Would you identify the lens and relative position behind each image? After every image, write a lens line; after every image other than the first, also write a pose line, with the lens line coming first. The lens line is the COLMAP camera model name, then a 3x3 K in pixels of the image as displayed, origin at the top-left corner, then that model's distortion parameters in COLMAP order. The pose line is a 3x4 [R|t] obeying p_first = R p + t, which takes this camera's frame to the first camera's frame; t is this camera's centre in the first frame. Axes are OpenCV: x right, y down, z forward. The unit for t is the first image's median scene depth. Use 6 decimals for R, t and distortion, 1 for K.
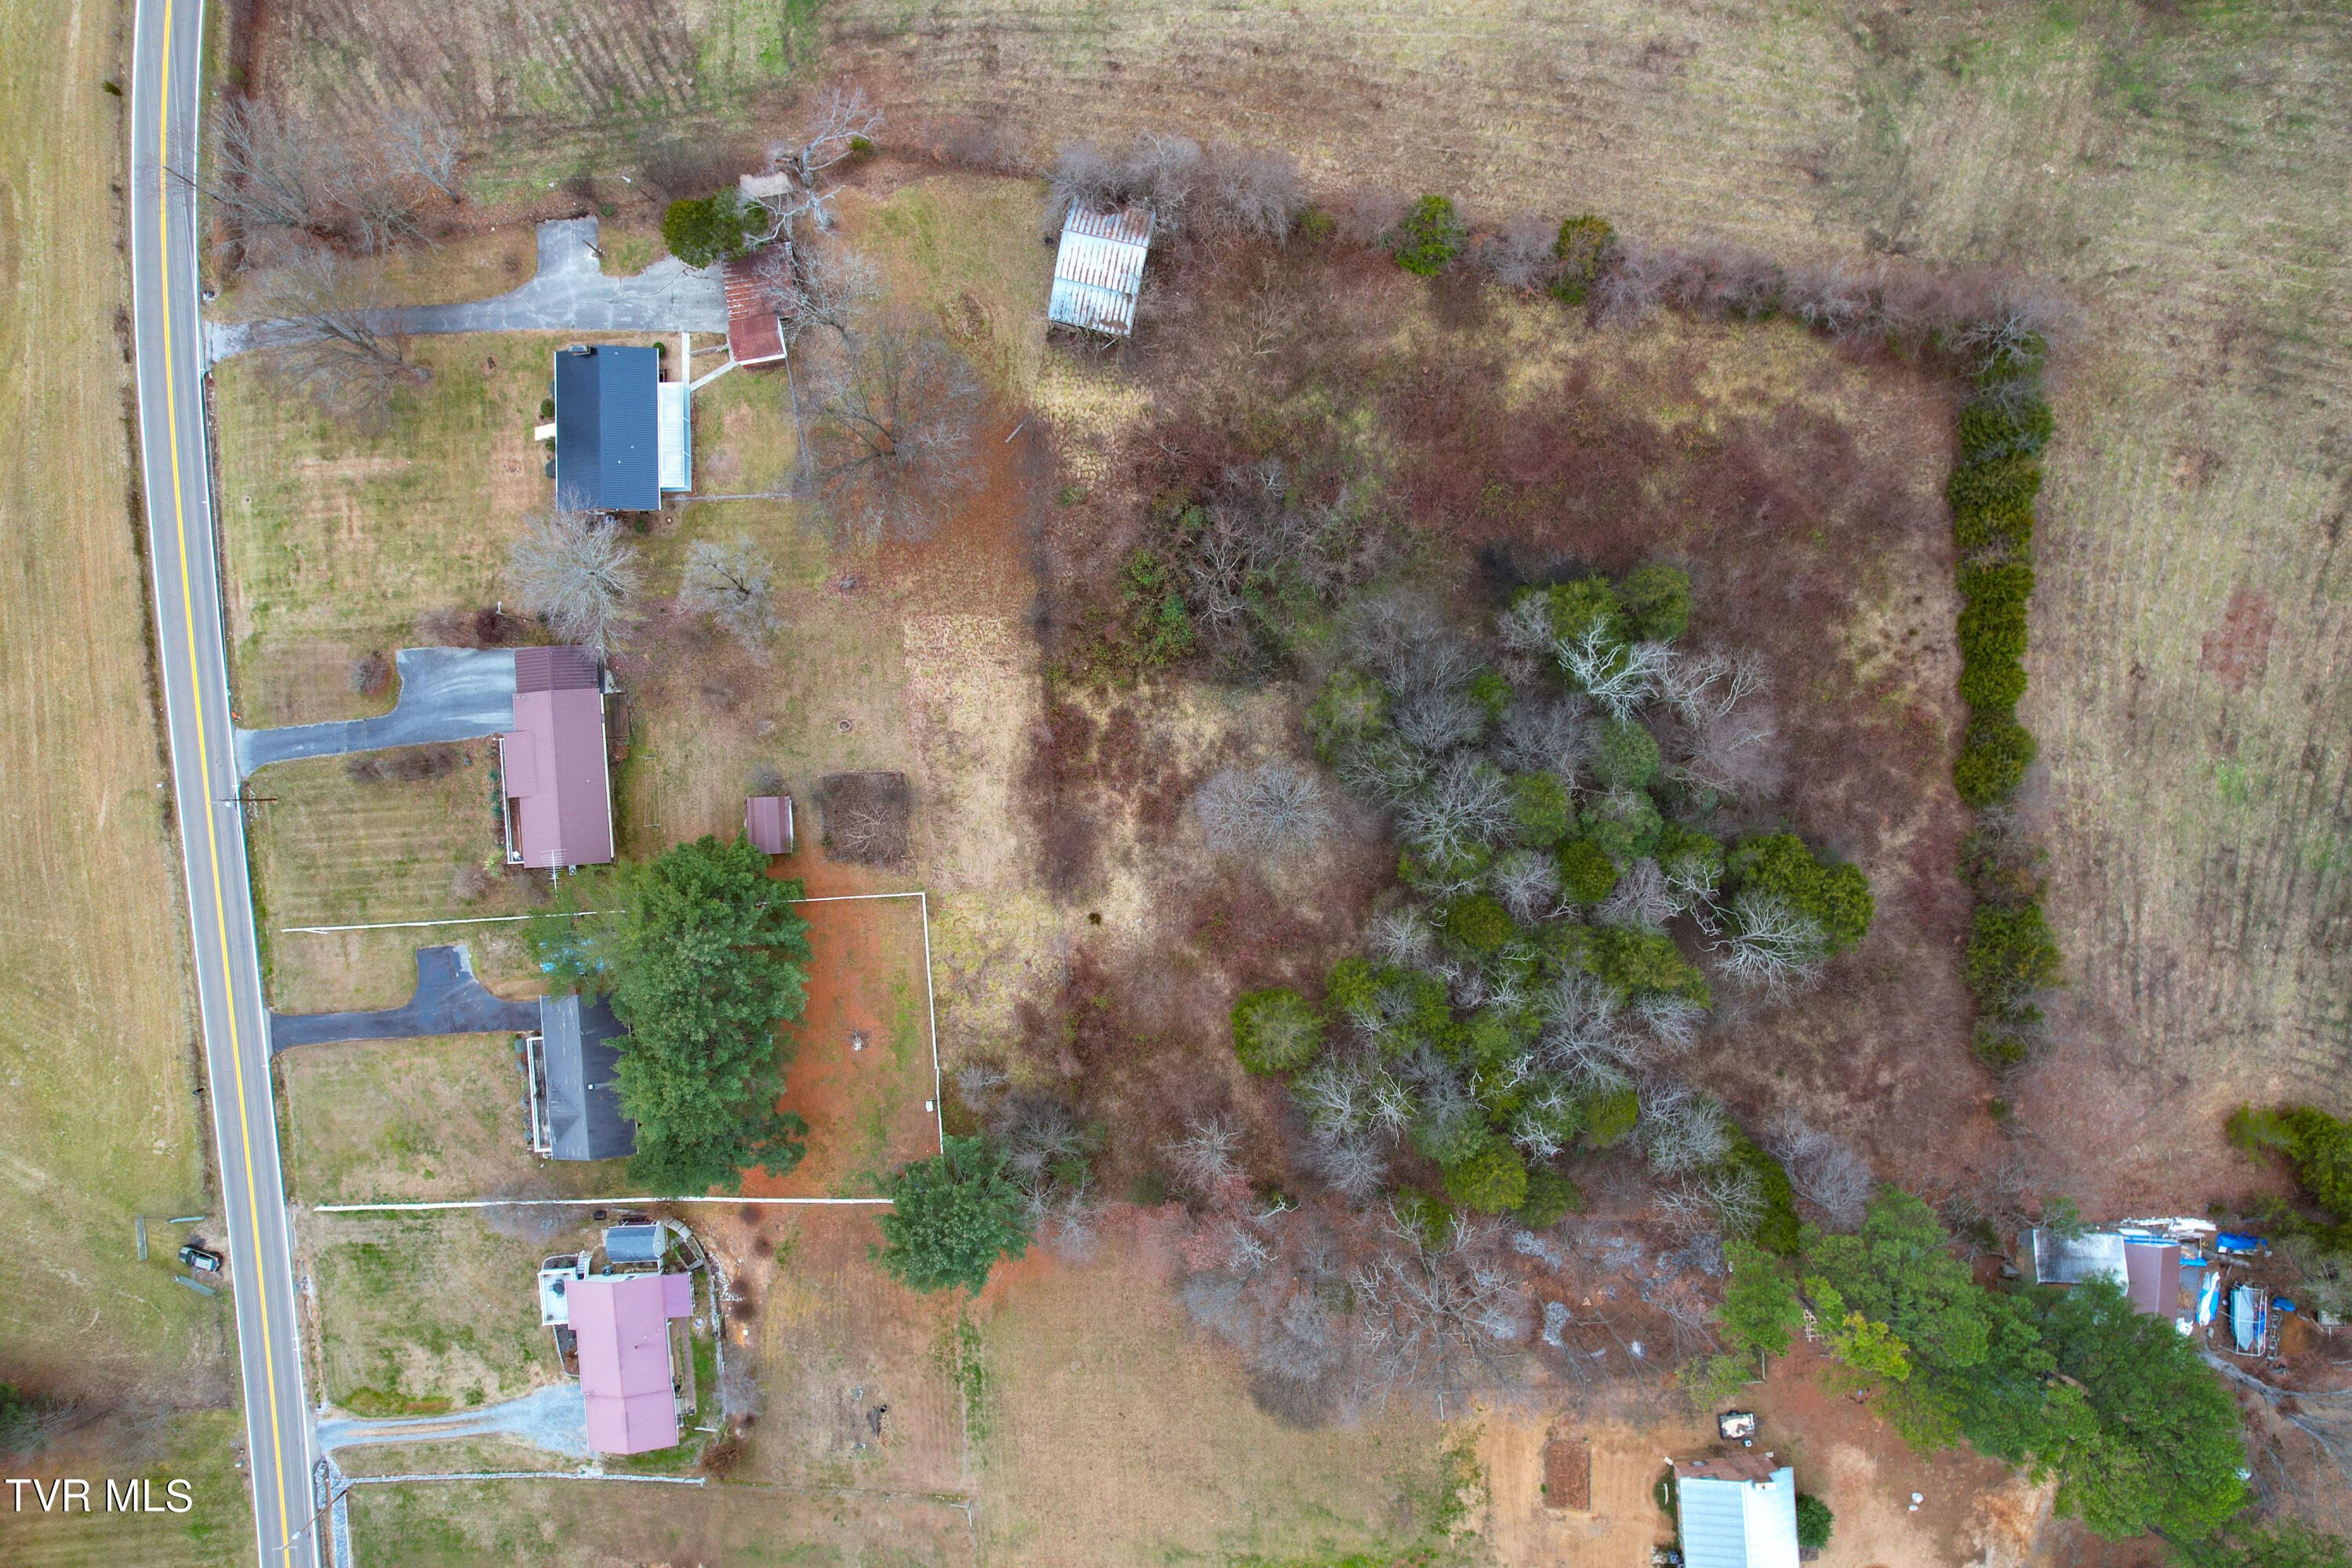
lens RADIAL K [[1486.8, 0, 1176.0], [0, 1486.8, 784.0], [0, 0, 1]] dist [-0.087858, 0.080160]
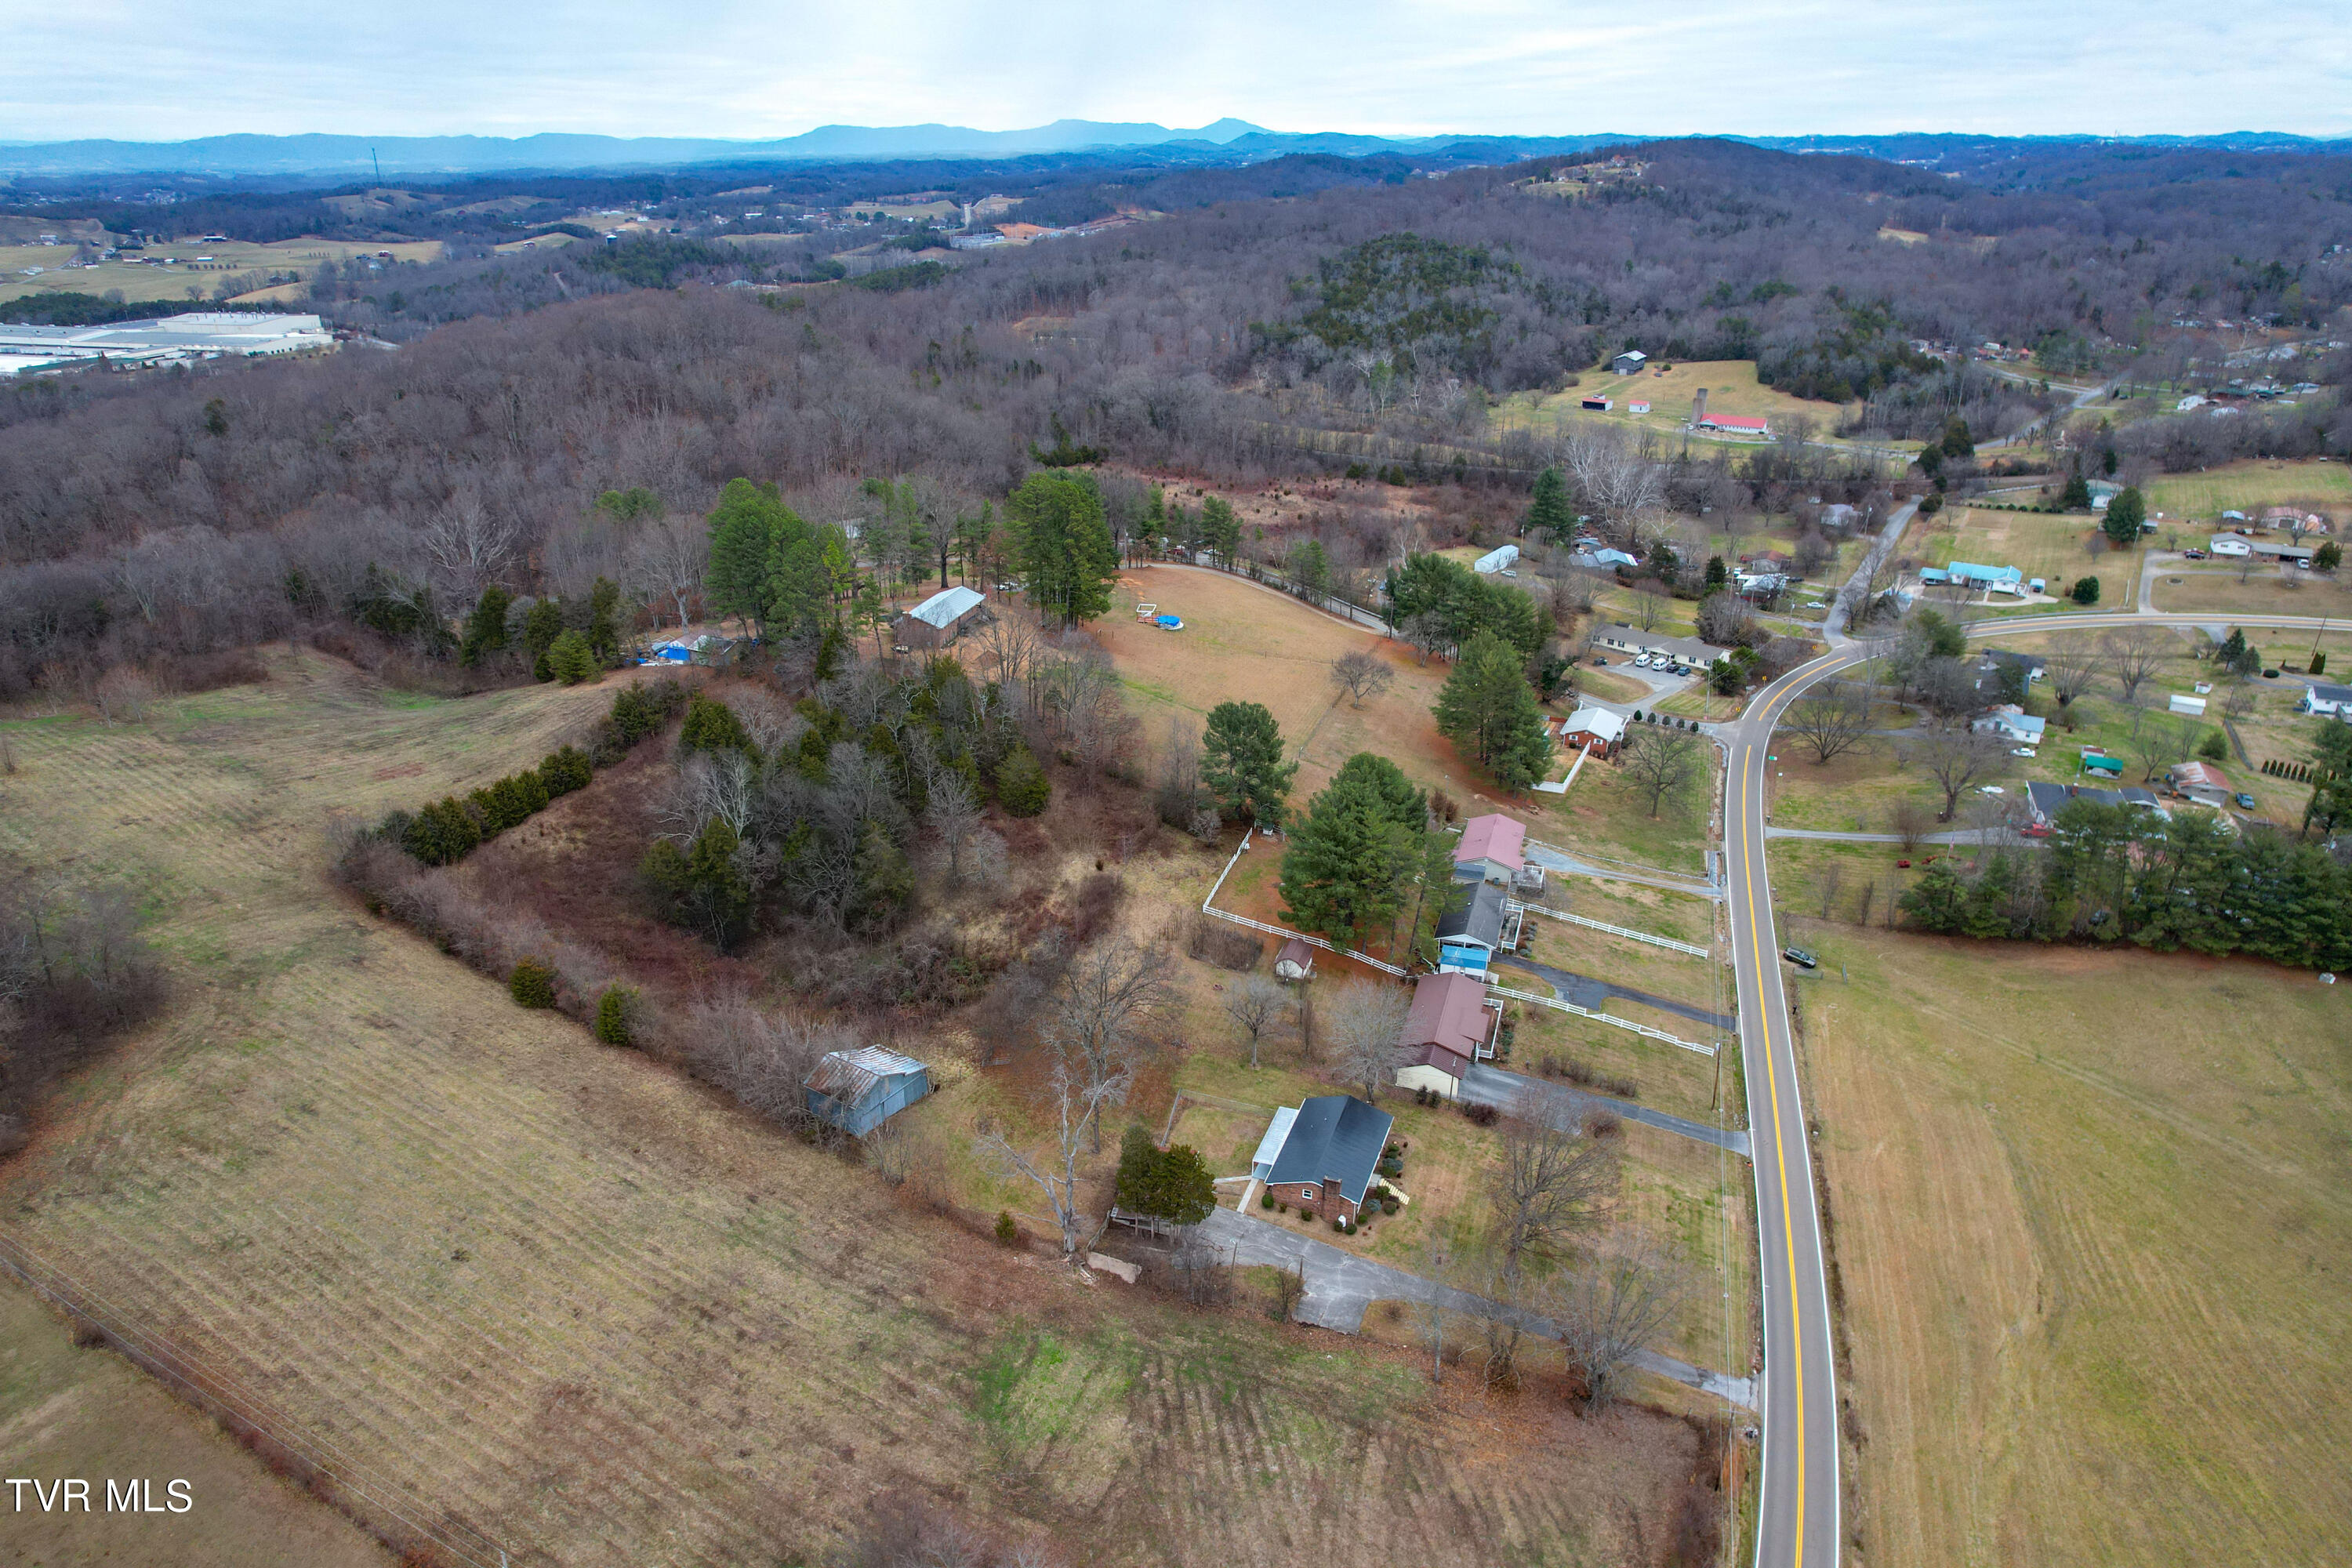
lens RADIAL K [[1506.6, 0, 1177.0], [0, 1506.6, 799.5], [0, 0, 1]] dist [-0.083510, 0.075289]
pose [[-0.933254, -0.152831, 0.325083, -0.611379], [0.359193, -0.386715, 0.849371, -1.148131], [-0.004096, 0.909447, 0.415800, 0.296356]]
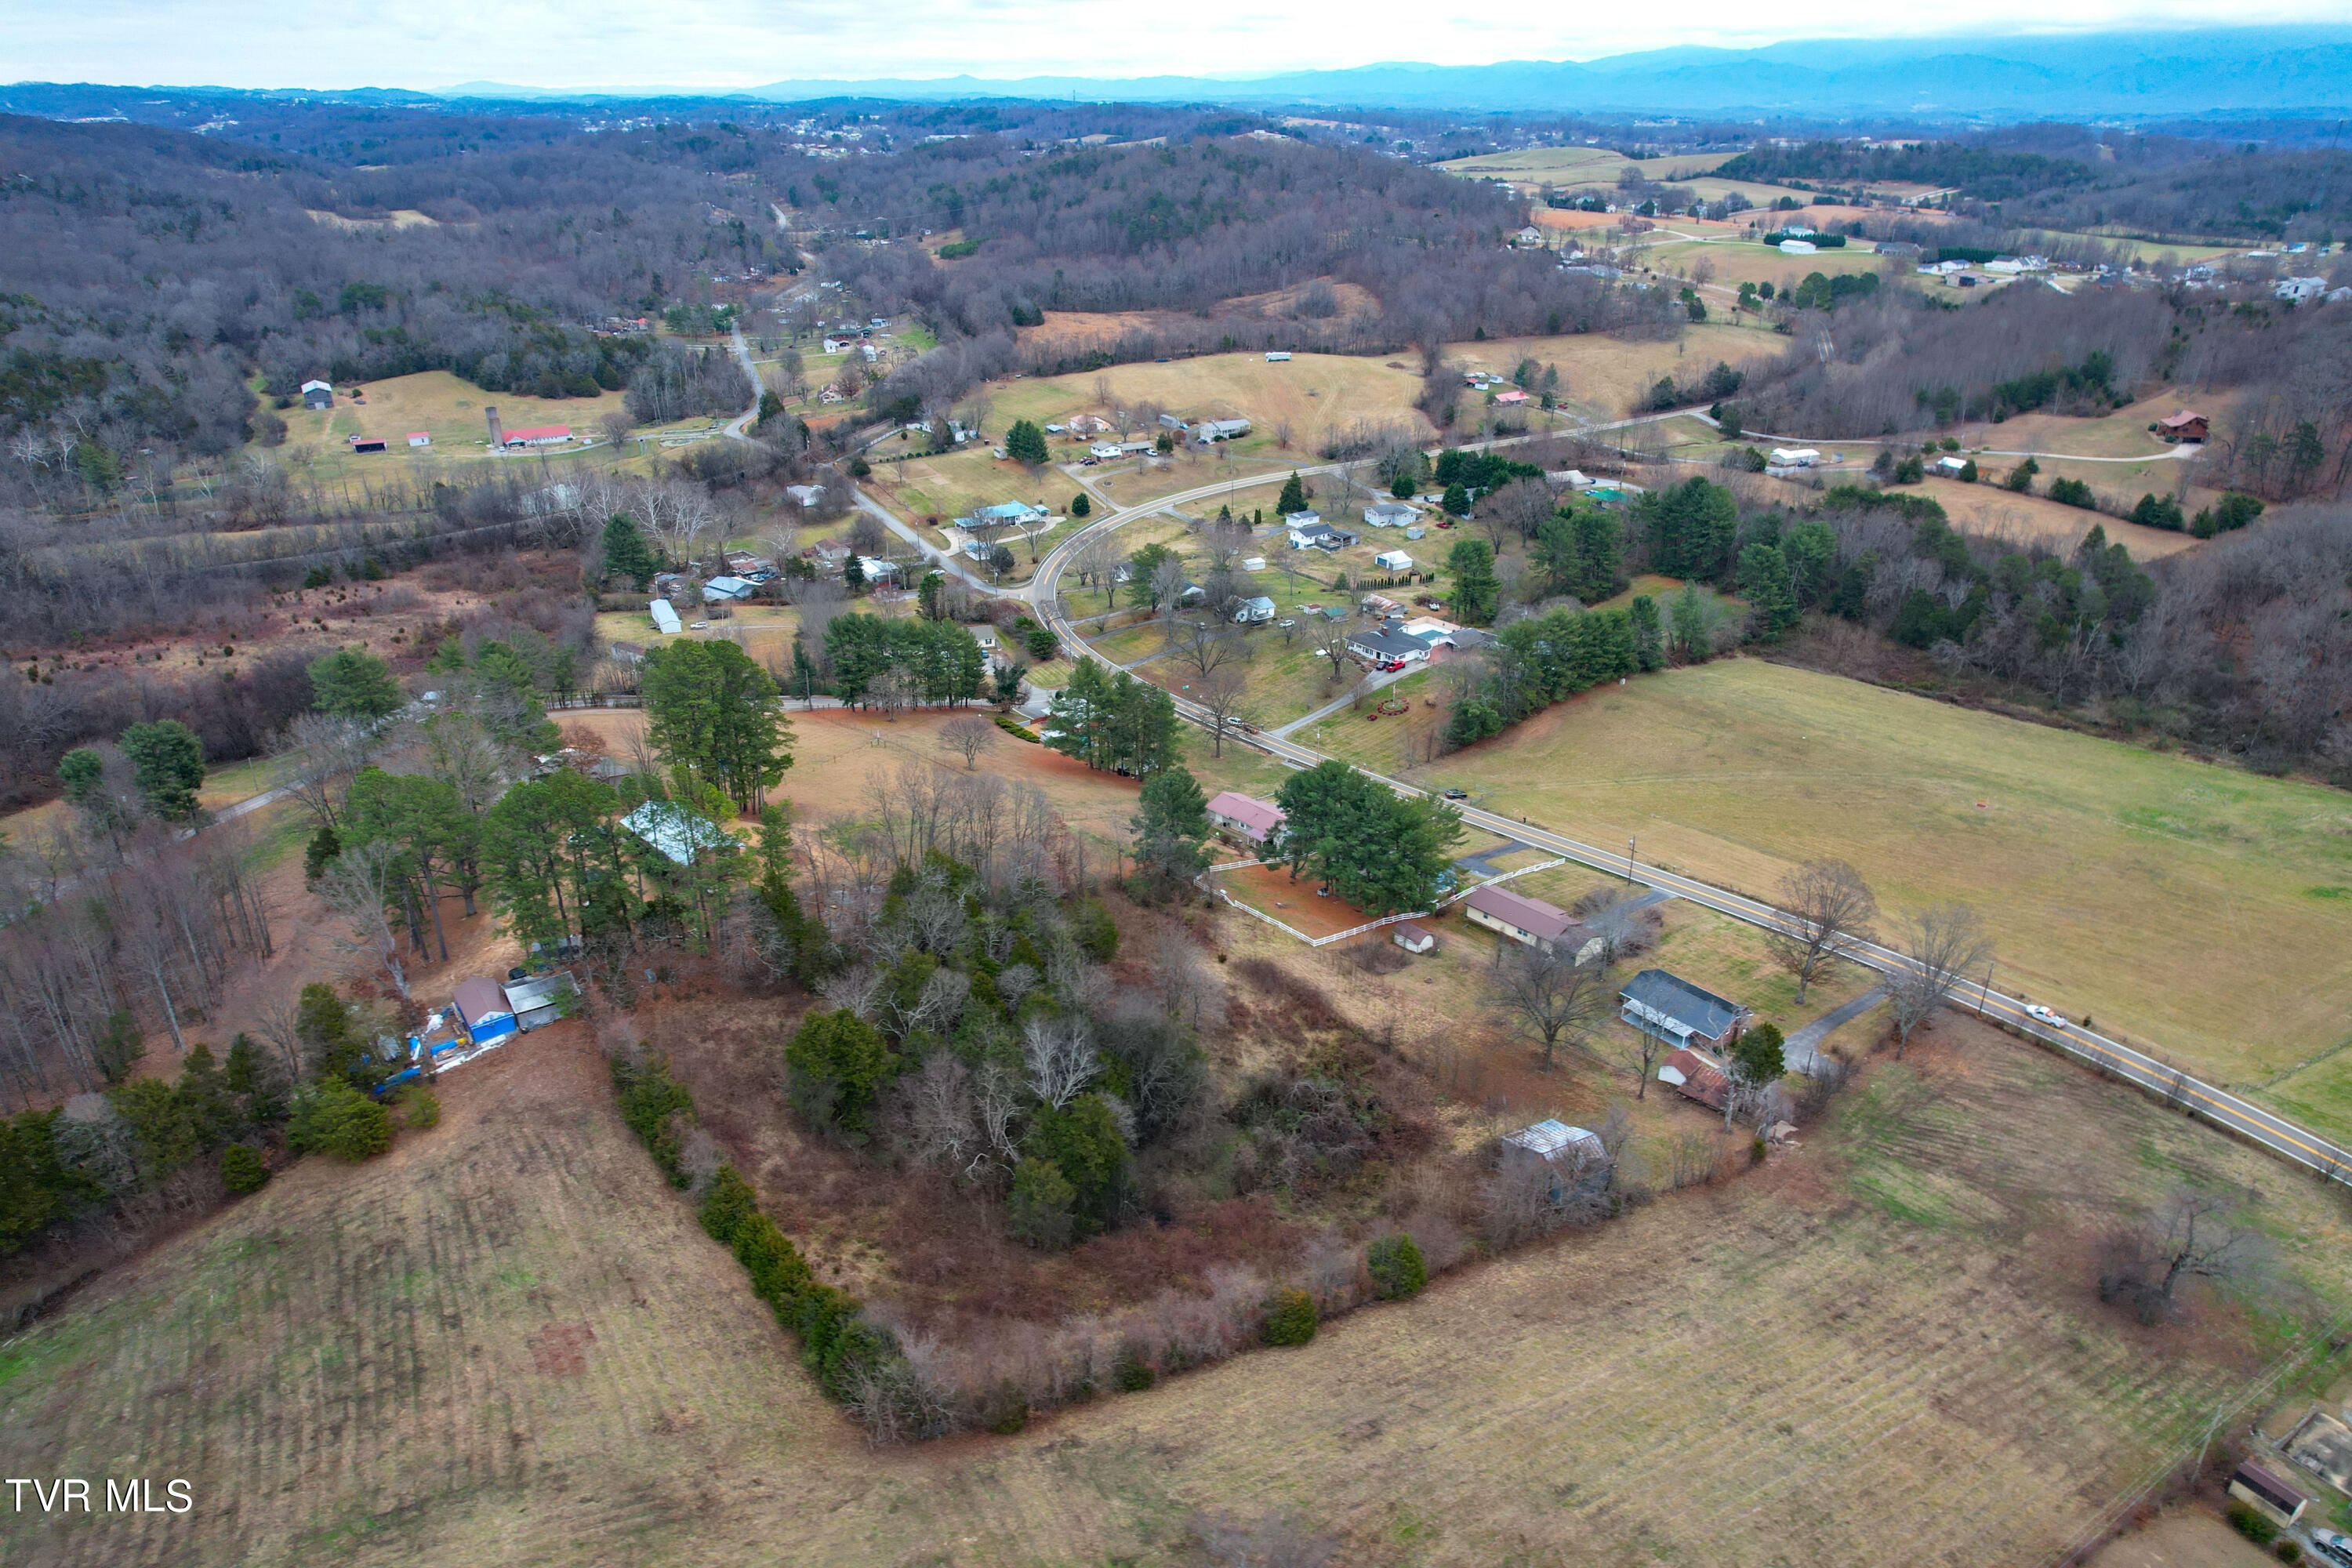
lens RADIAL K [[1506.6, 0, 1177.0], [0, 1506.6, 799.5], [0, 0, 1]] dist [-0.083510, 0.075289]
pose [[-0.774718, 0.260754, -0.576038, 0.834630], [-0.632113, -0.341973, 0.695333, -0.903502], [-0.015679, 0.902808, 0.429758, 0.175184]]
